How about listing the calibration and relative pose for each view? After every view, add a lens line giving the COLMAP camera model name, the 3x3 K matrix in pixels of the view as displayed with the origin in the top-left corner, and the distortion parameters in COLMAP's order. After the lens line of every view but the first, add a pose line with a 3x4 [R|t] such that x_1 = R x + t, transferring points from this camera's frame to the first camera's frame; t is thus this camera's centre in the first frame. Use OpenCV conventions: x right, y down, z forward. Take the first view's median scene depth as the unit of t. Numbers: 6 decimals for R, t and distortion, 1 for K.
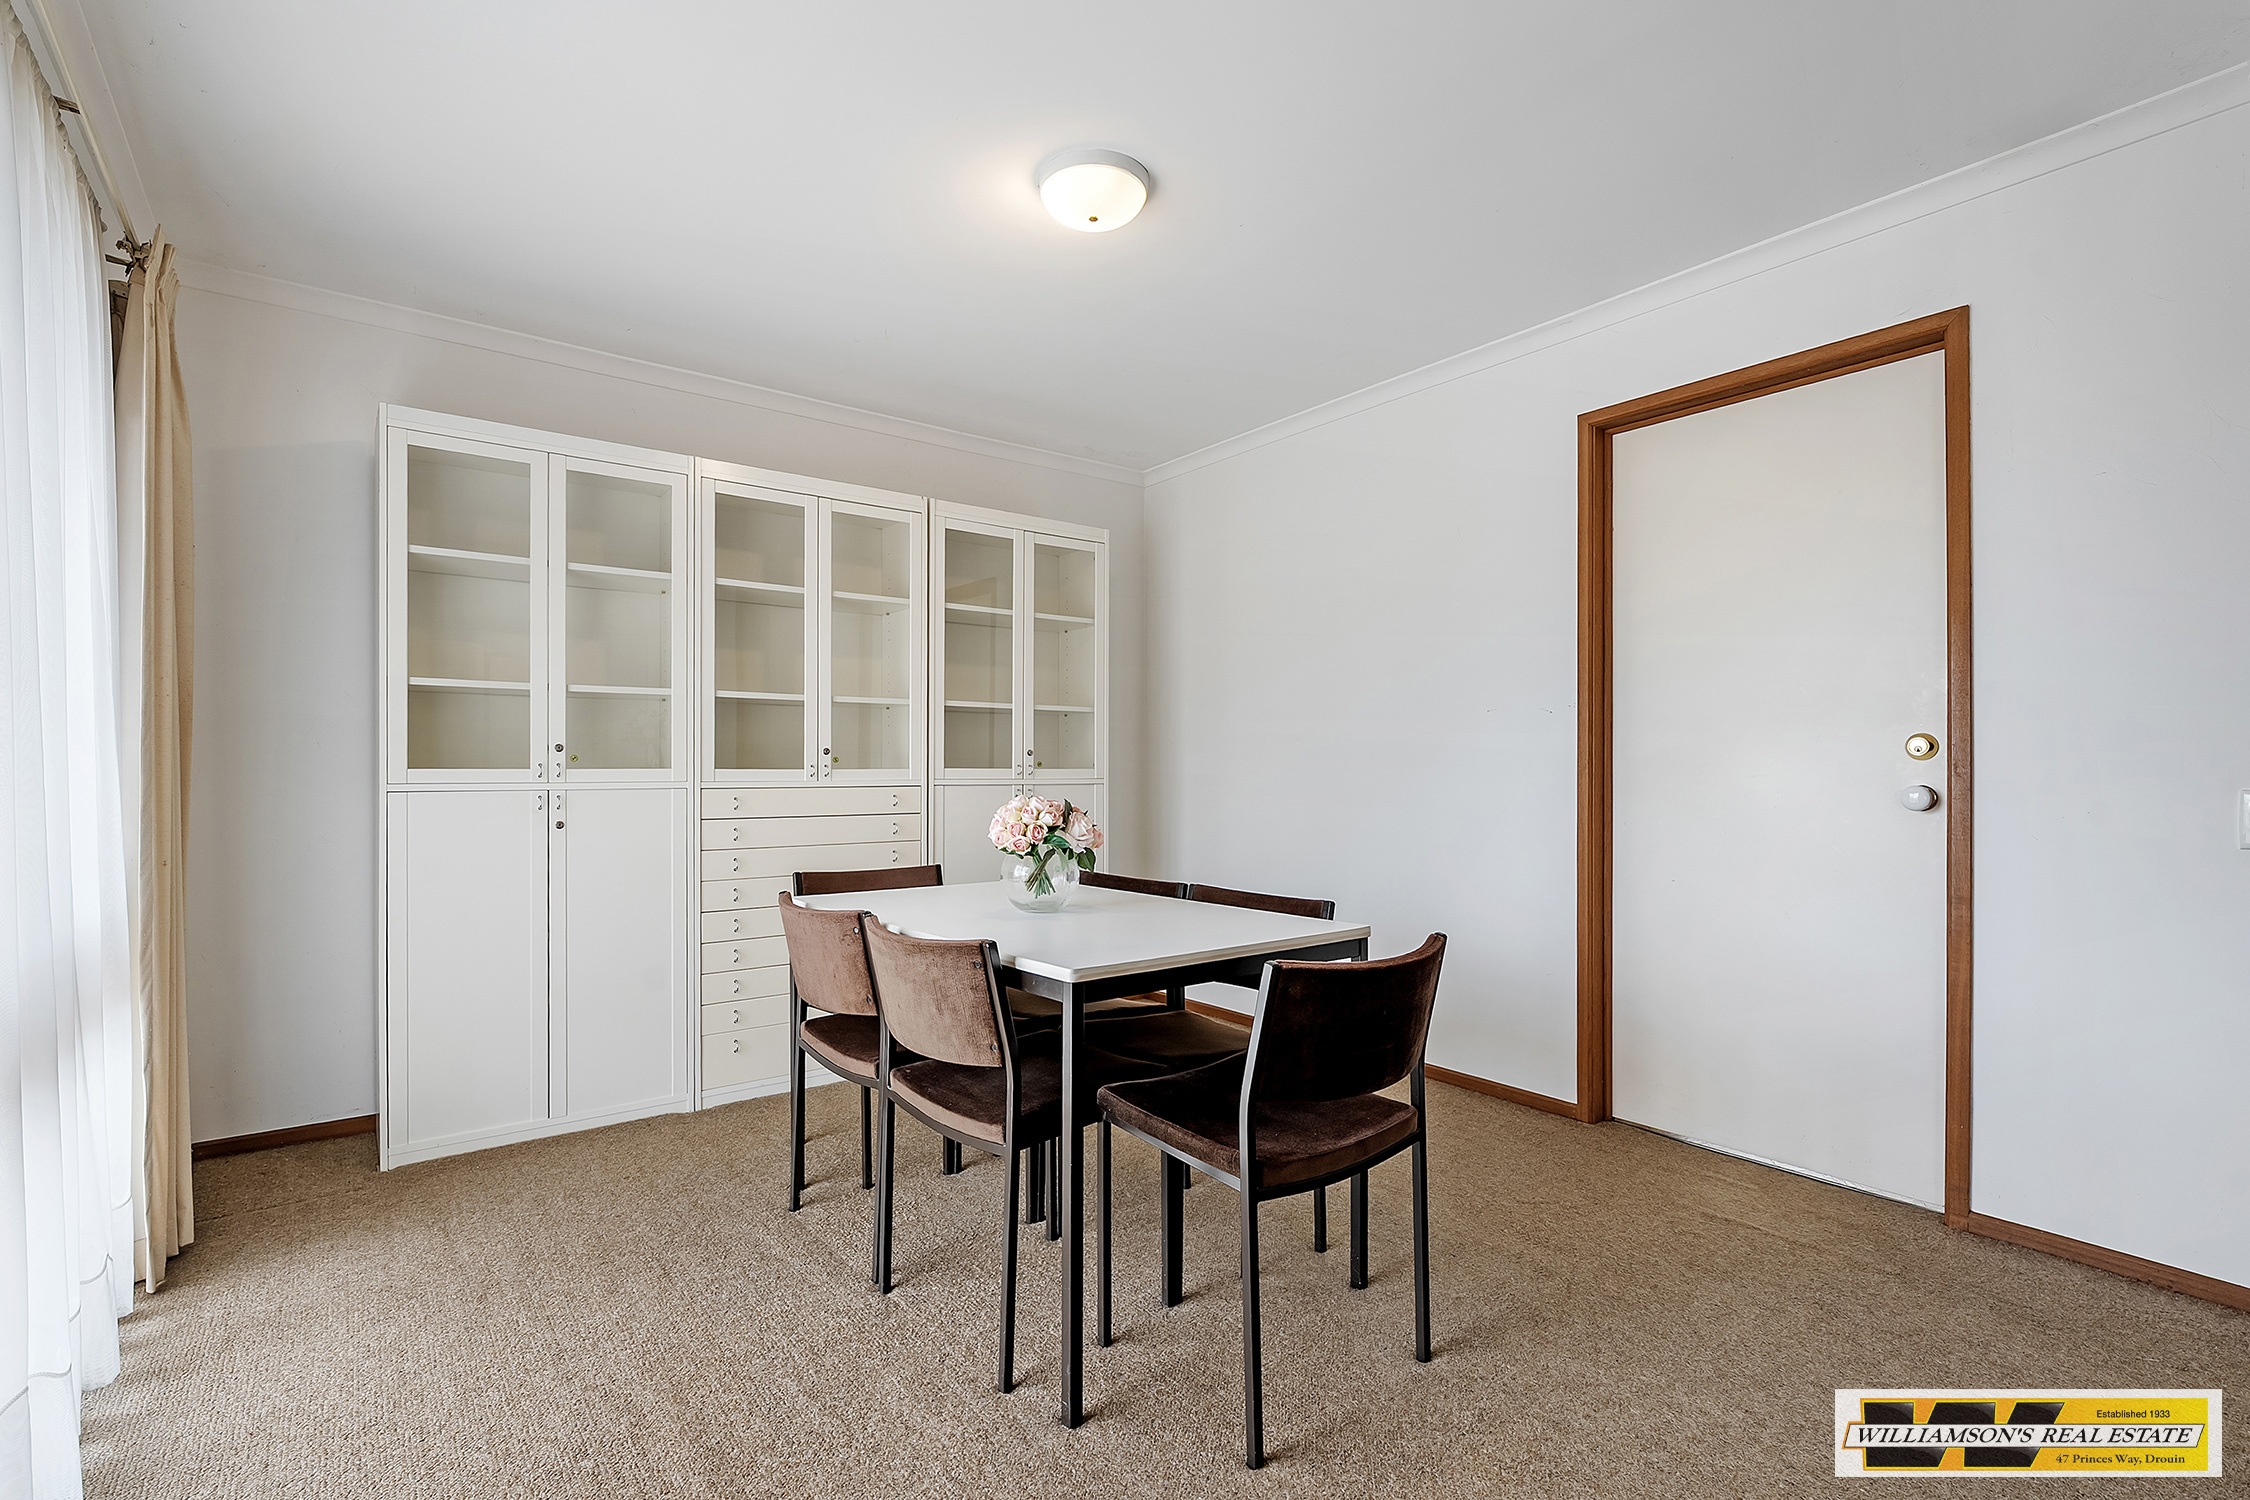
lens RADIAL K [[1077.5, 0, 1119.8], [0, 1077.5, 754.2], [0, 0, 1]] dist [-0.003078, -0.000629]
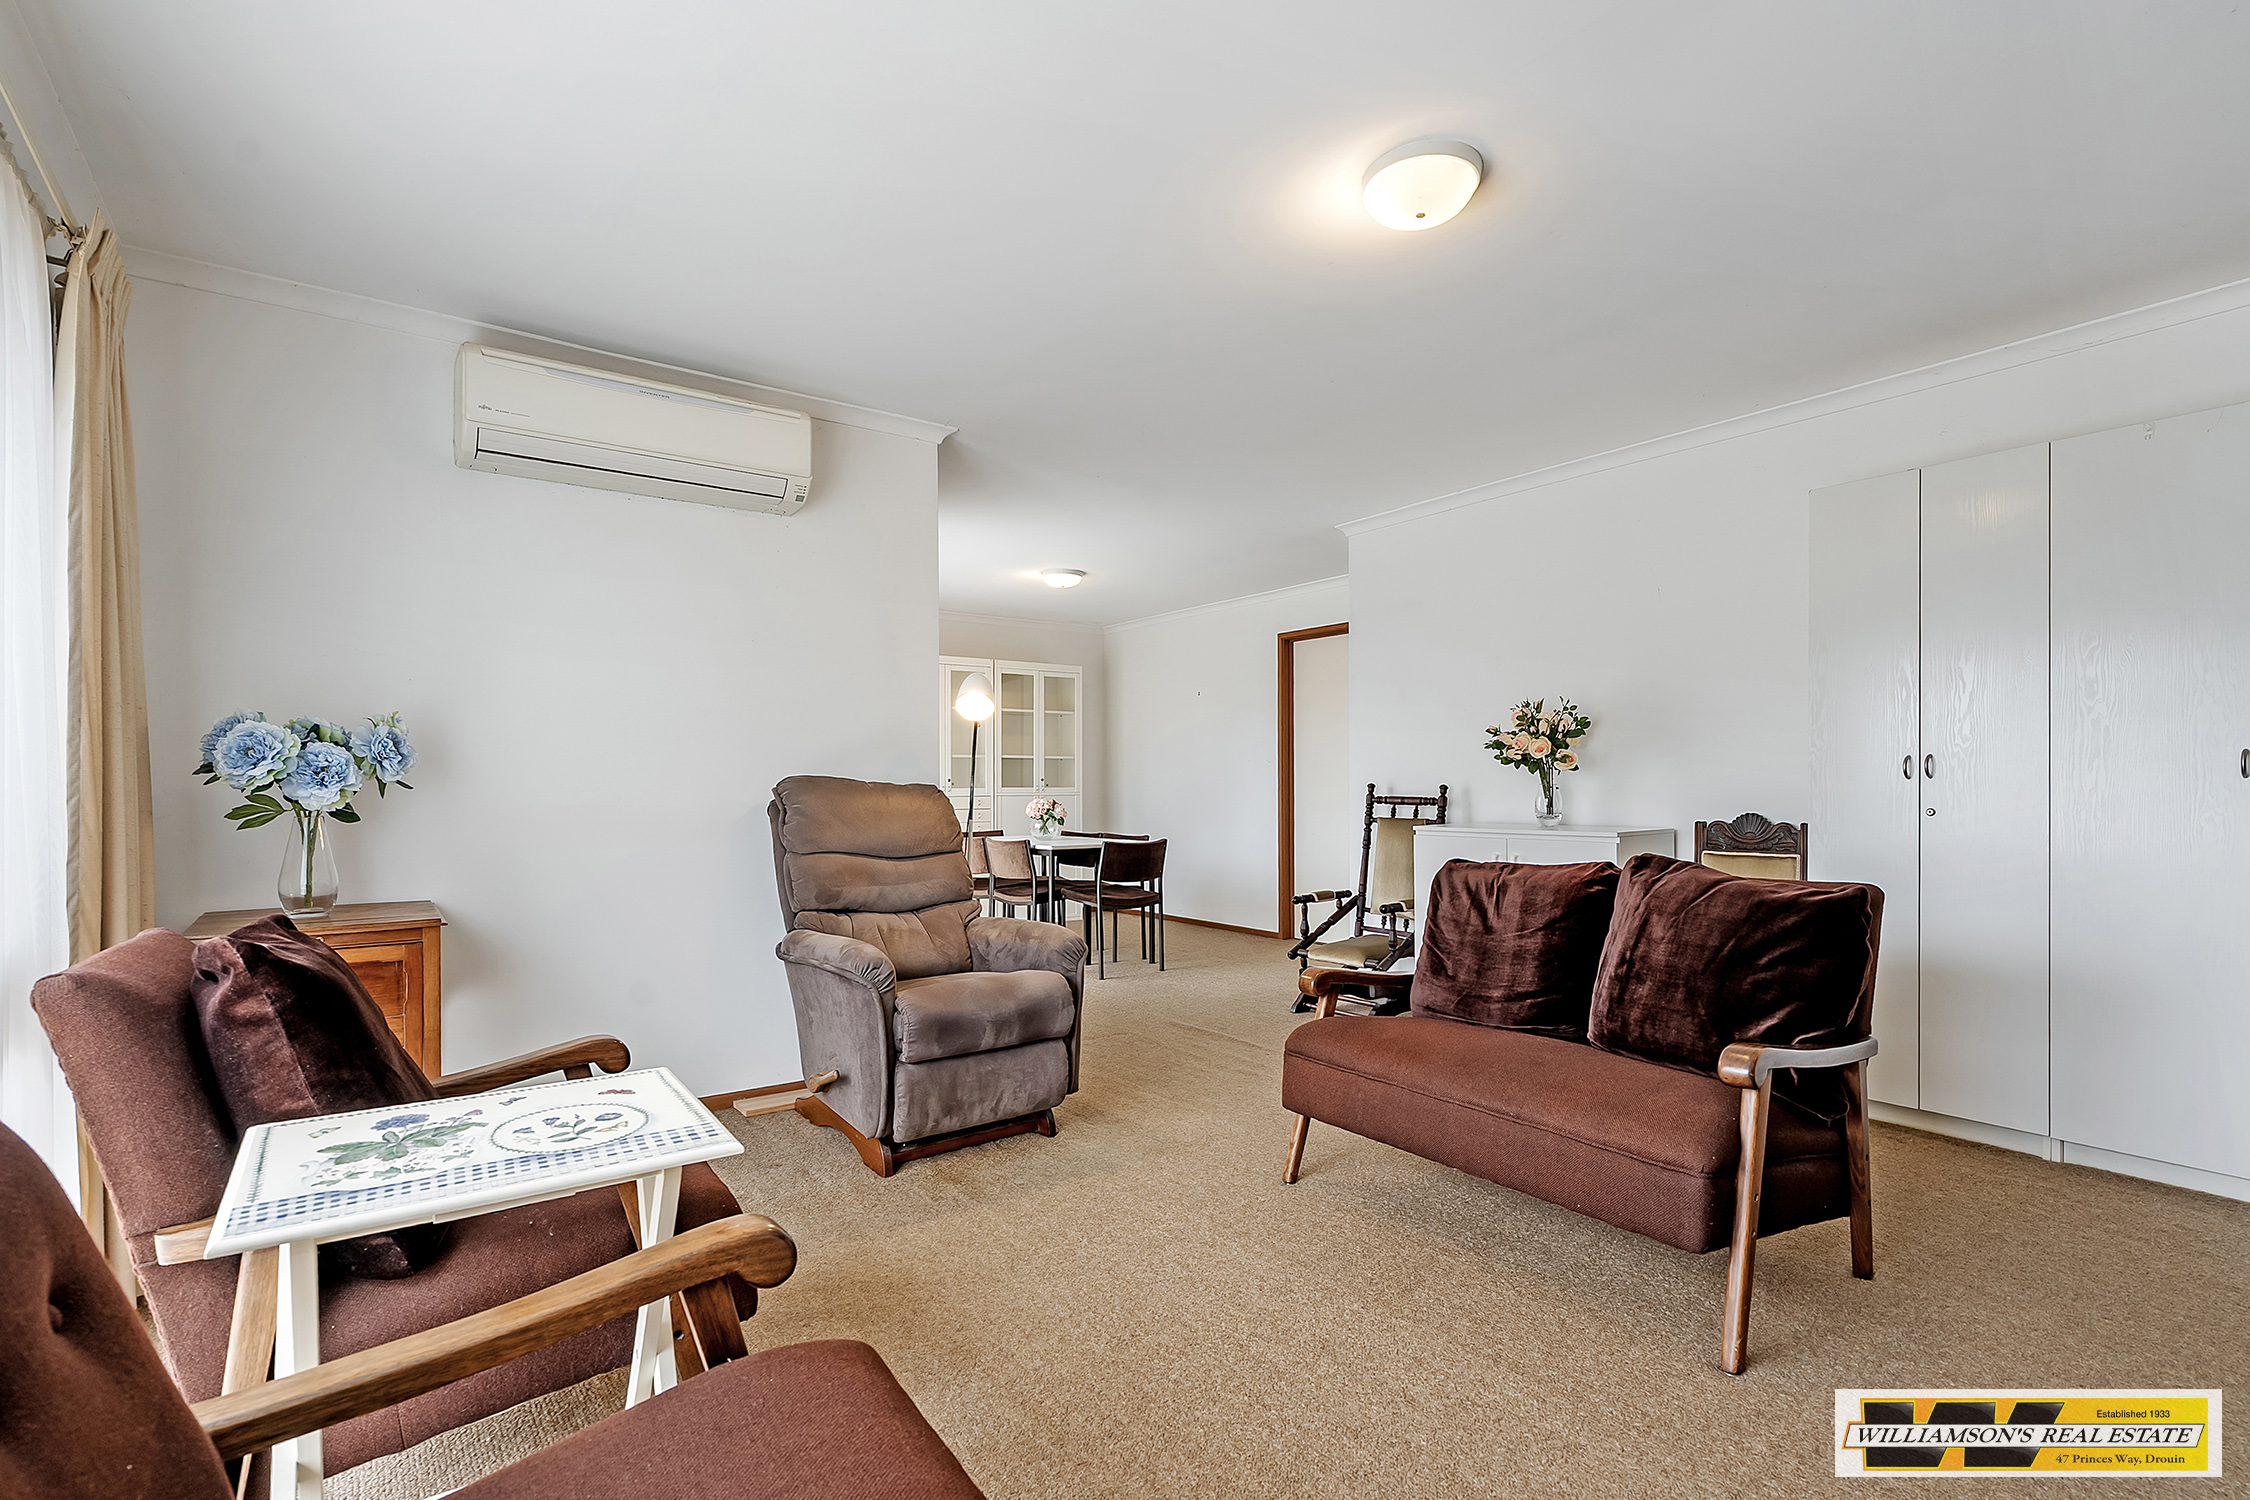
lens RADIAL K [[1077.5, 0, 1131.0], [0, 1077.5, 766.8], [0, 0, 1]] dist [-0.003078, -0.000629]
pose [[0.999953, -0.005185, -0.008209, 0.127849], [0.005142, 0.999973, -0.005242, -0.019284], [0.008236, 0.005200, 0.999953, -1.310584]]
